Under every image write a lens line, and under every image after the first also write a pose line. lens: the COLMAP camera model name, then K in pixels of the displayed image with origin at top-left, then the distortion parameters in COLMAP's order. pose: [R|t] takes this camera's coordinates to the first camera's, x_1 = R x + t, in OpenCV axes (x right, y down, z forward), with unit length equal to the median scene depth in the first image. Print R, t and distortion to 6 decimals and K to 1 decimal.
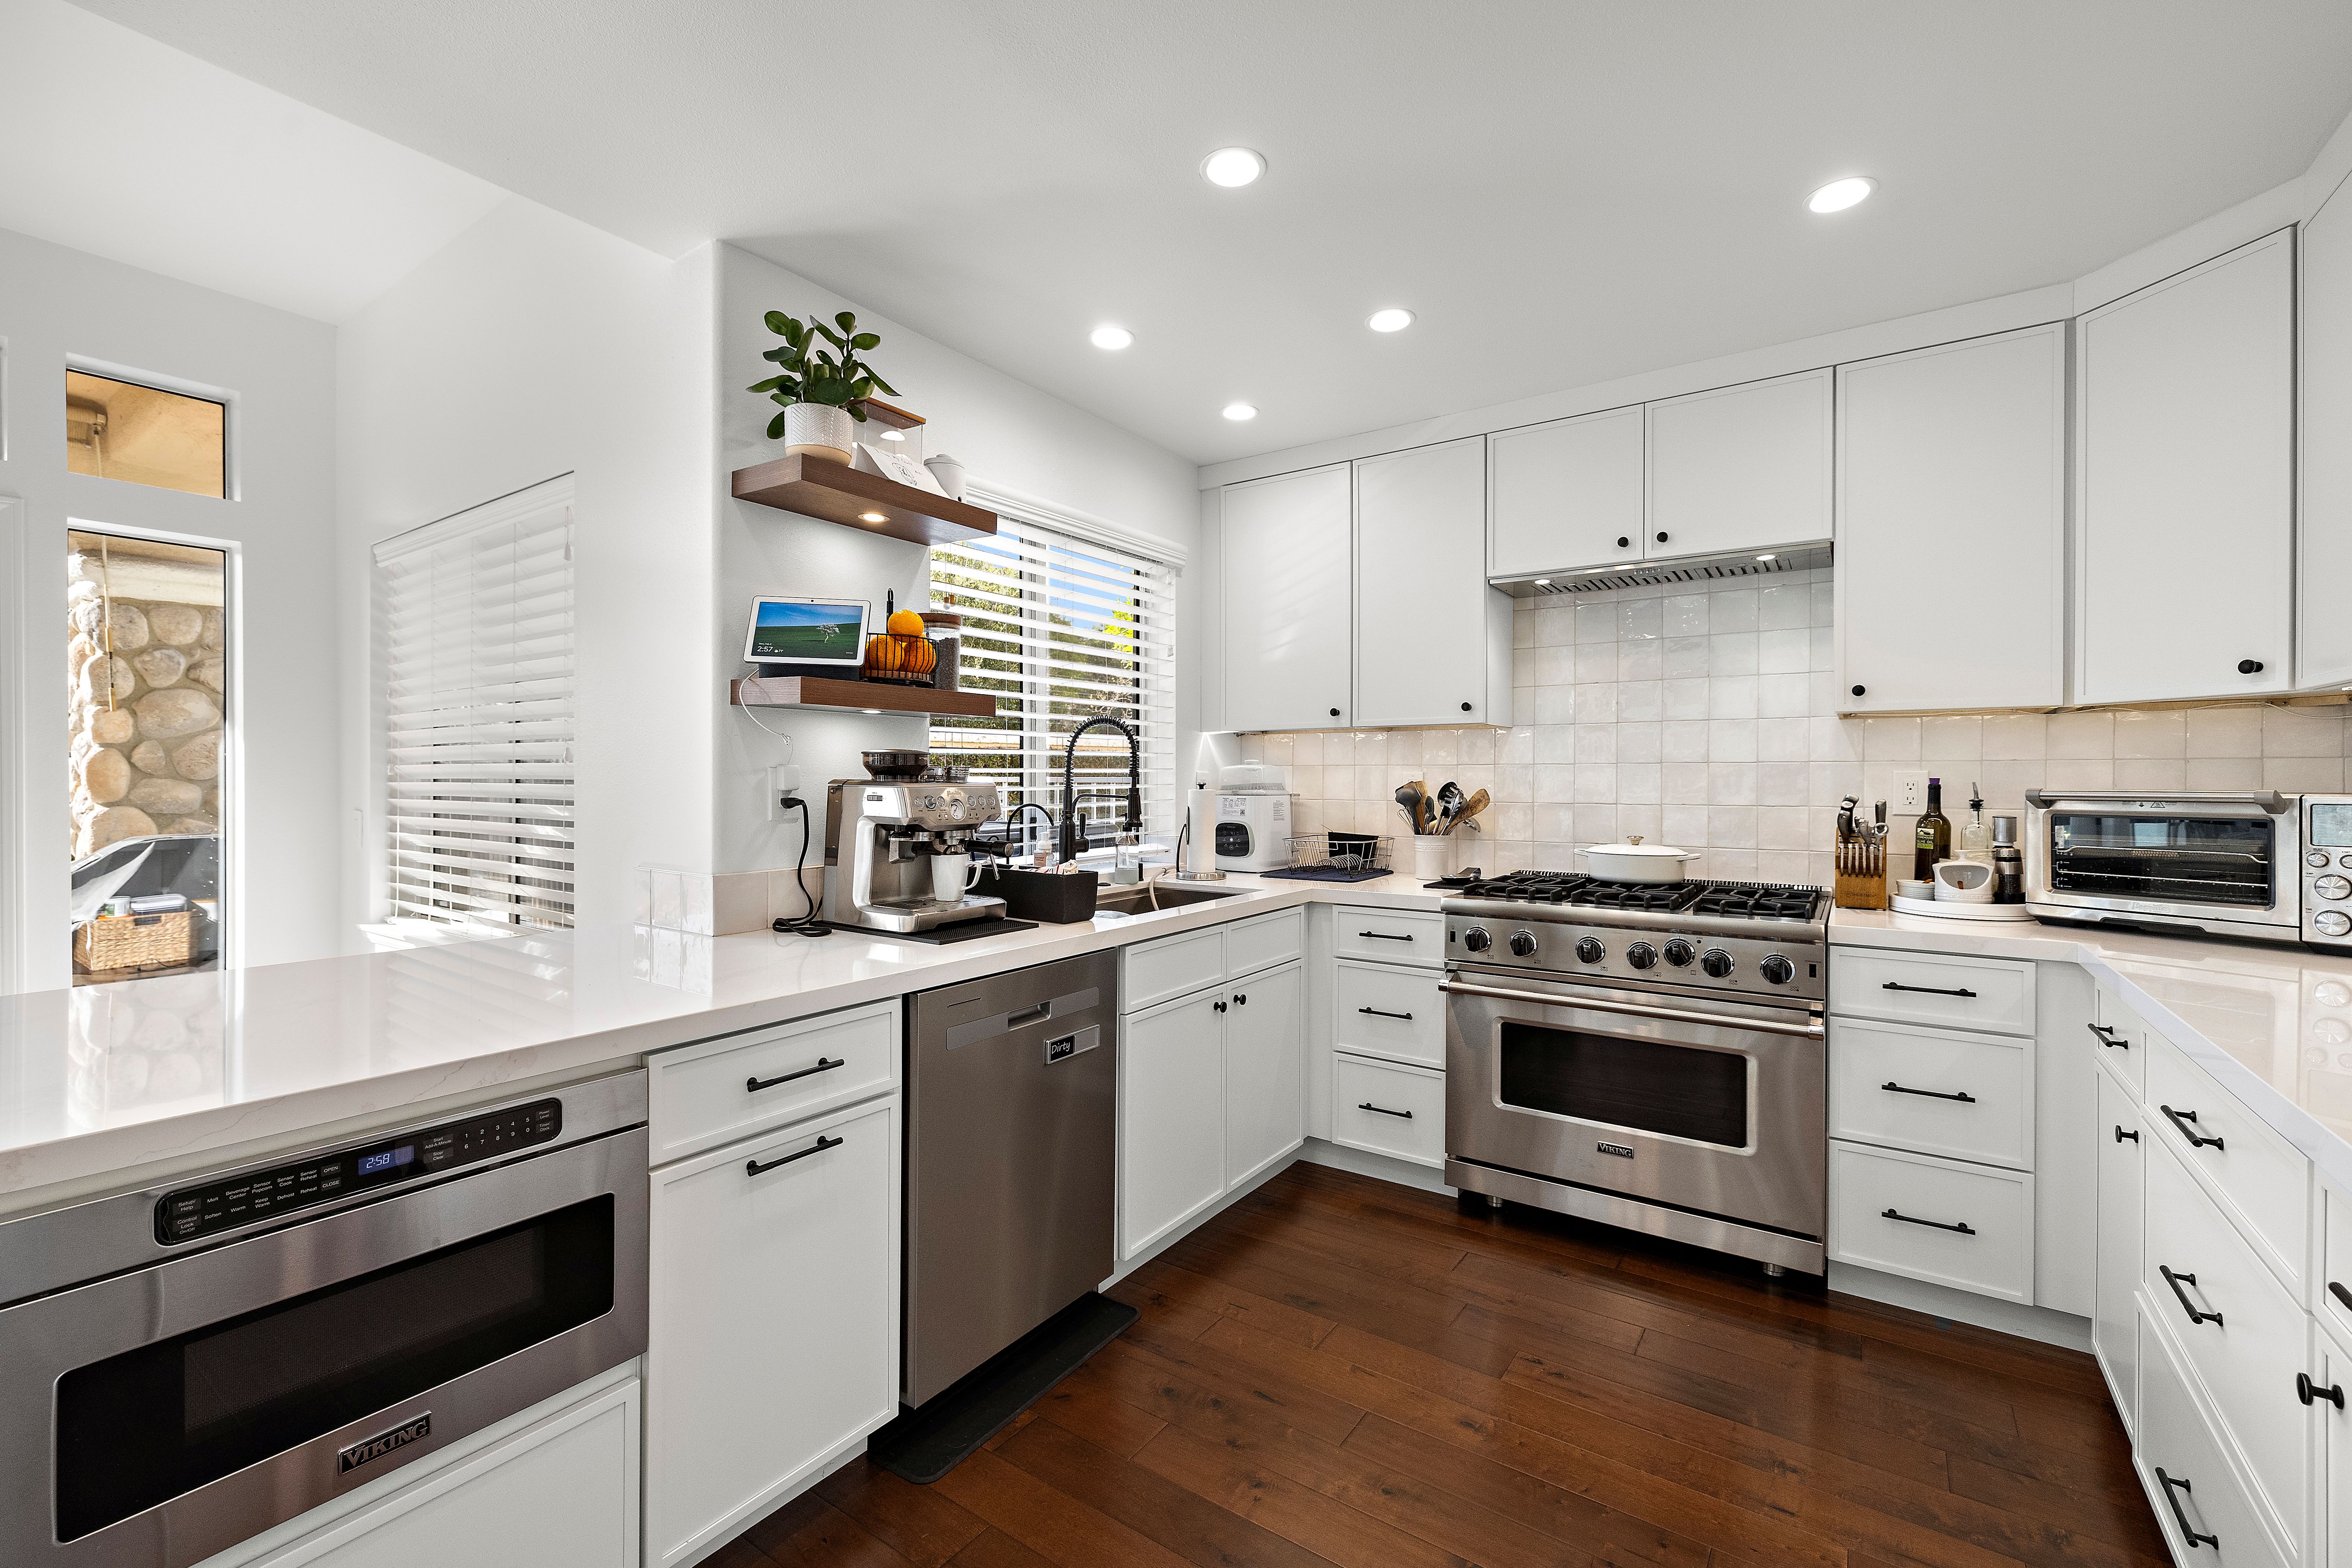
lens RADIAL K [[989.9, 0, 1167.7], [0, 989.9, 772.5], [0, 0, 1]] dist [0.000763, -0.000276]
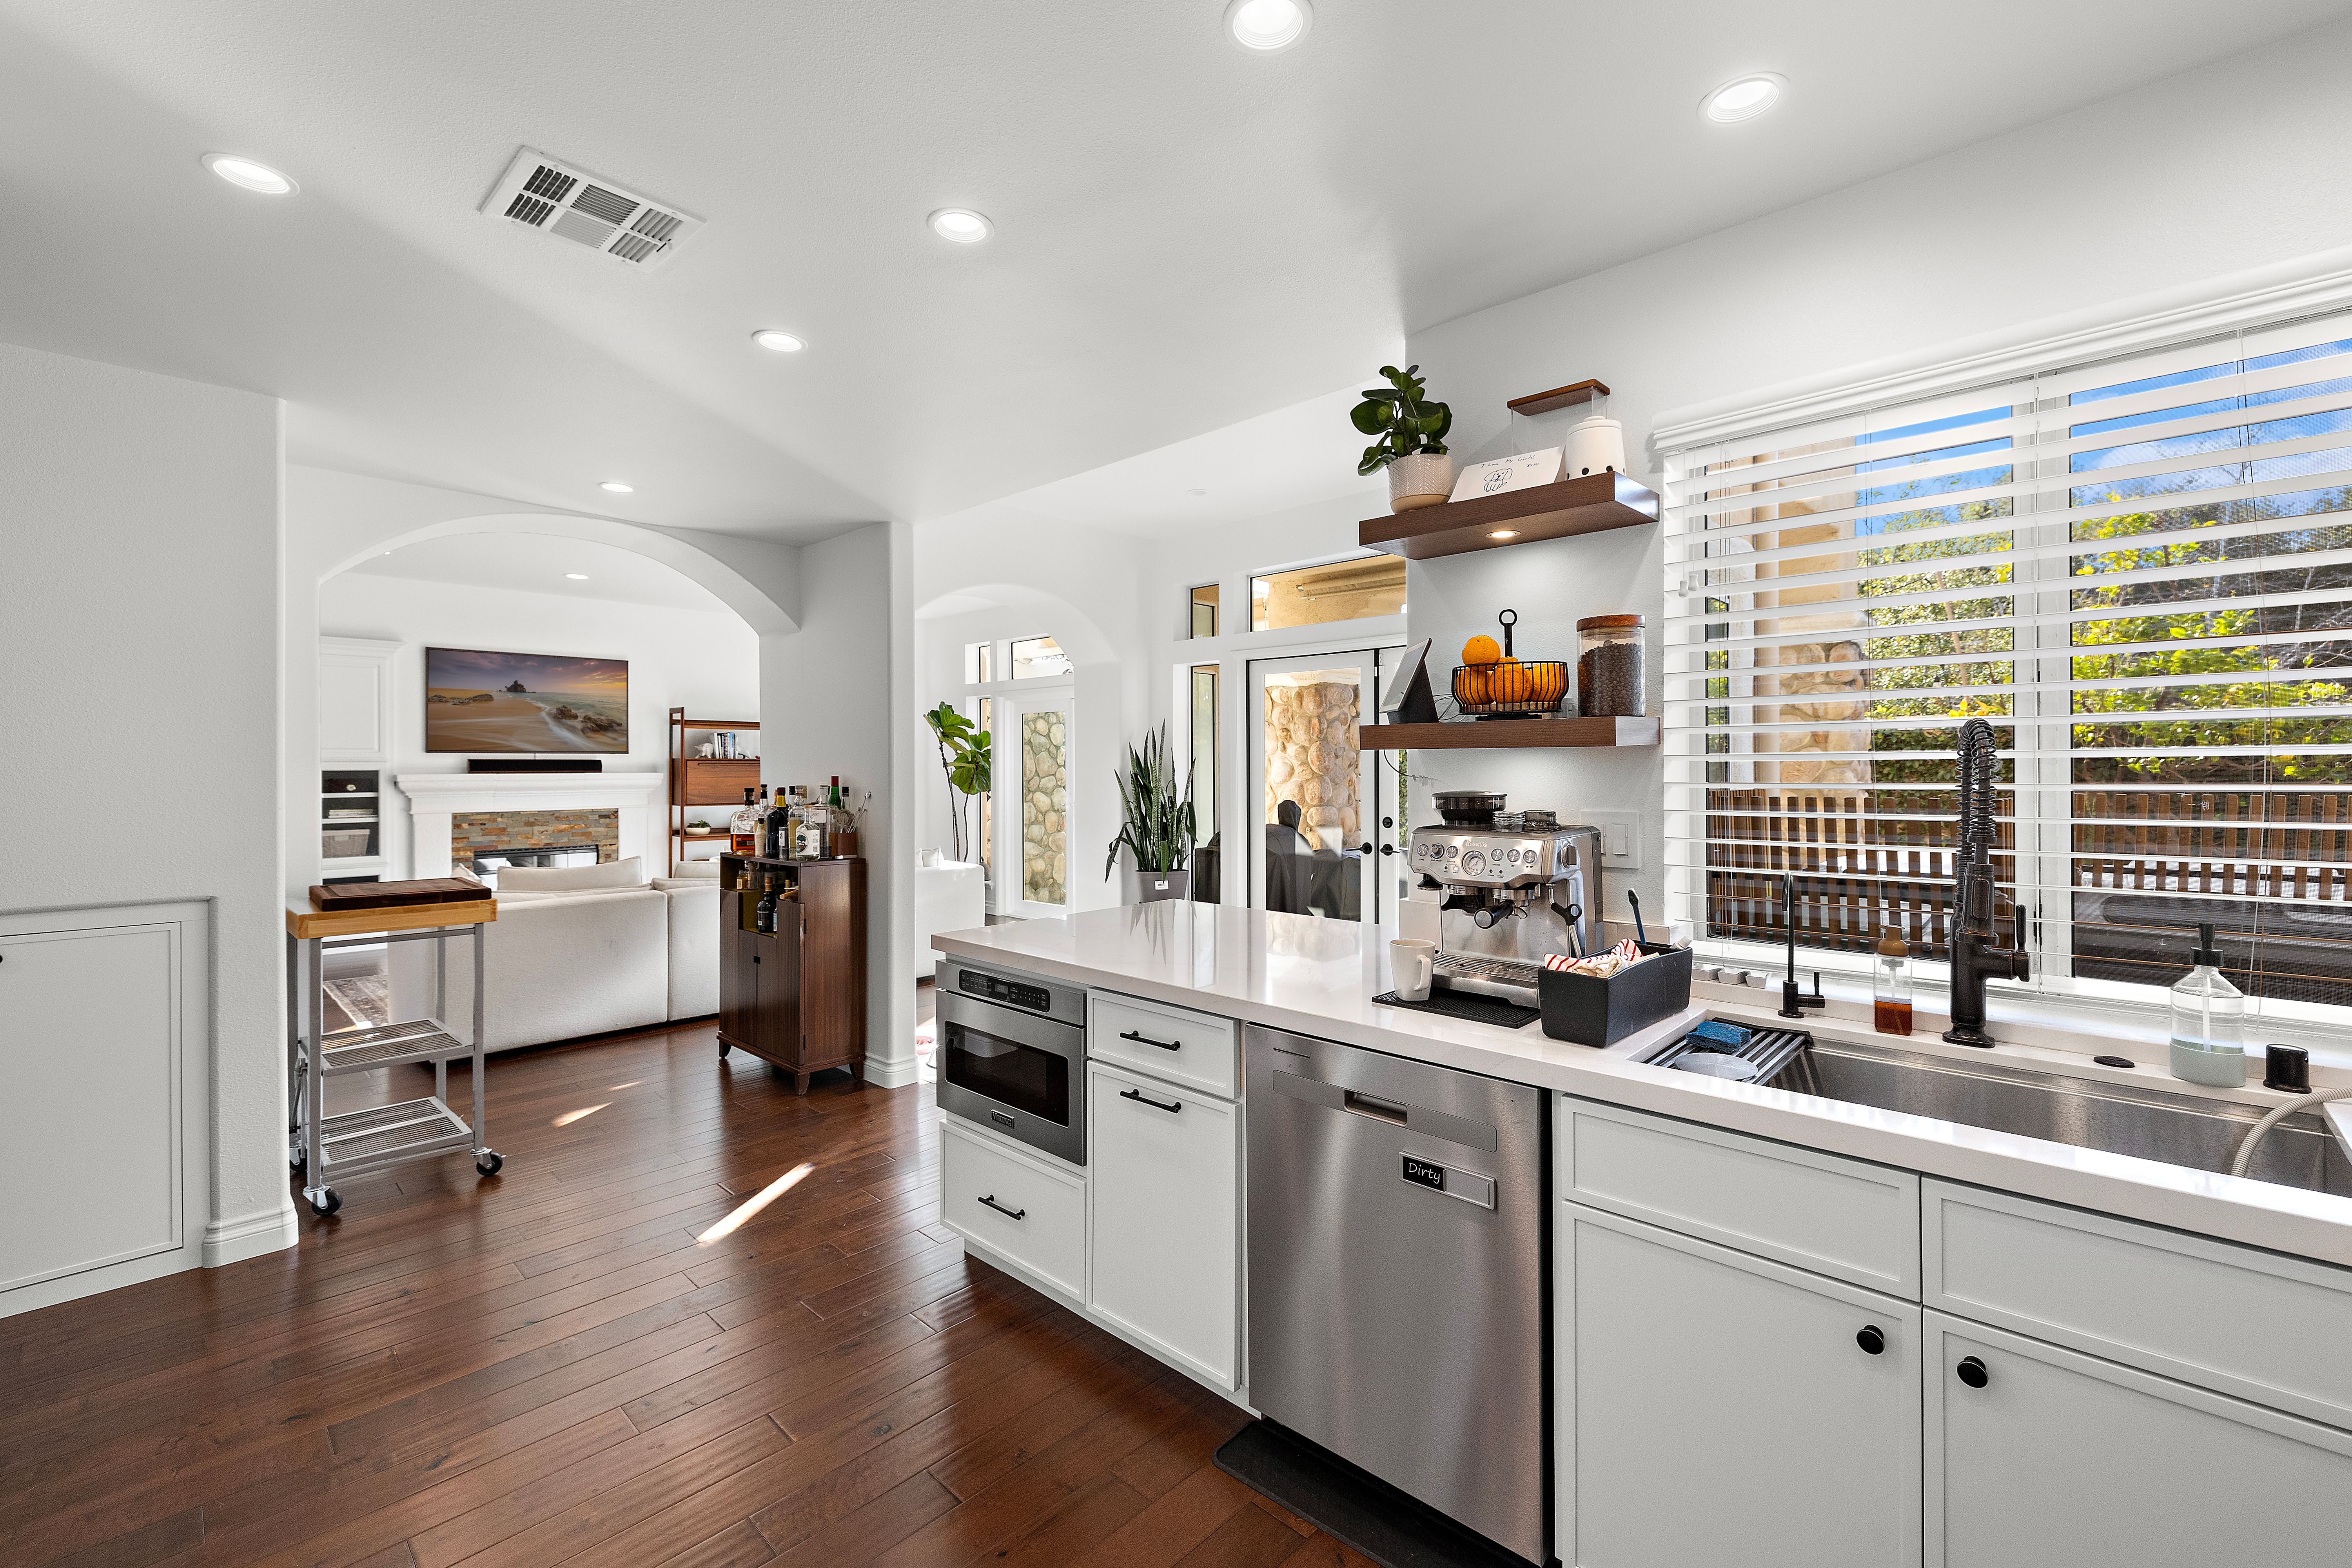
lens RADIAL K [[989.9, 0, 1166.2], [0, 989.9, 778.9], [0, 0, 1]] dist [0.000763, -0.000276]
pose [[-0.138247, 0.002473, -0.990395, 0.915333], [-0.003803, 0.999988, 0.003028, -0.051350], [0.990390, 0.004185, -0.138236, 1.171011]]
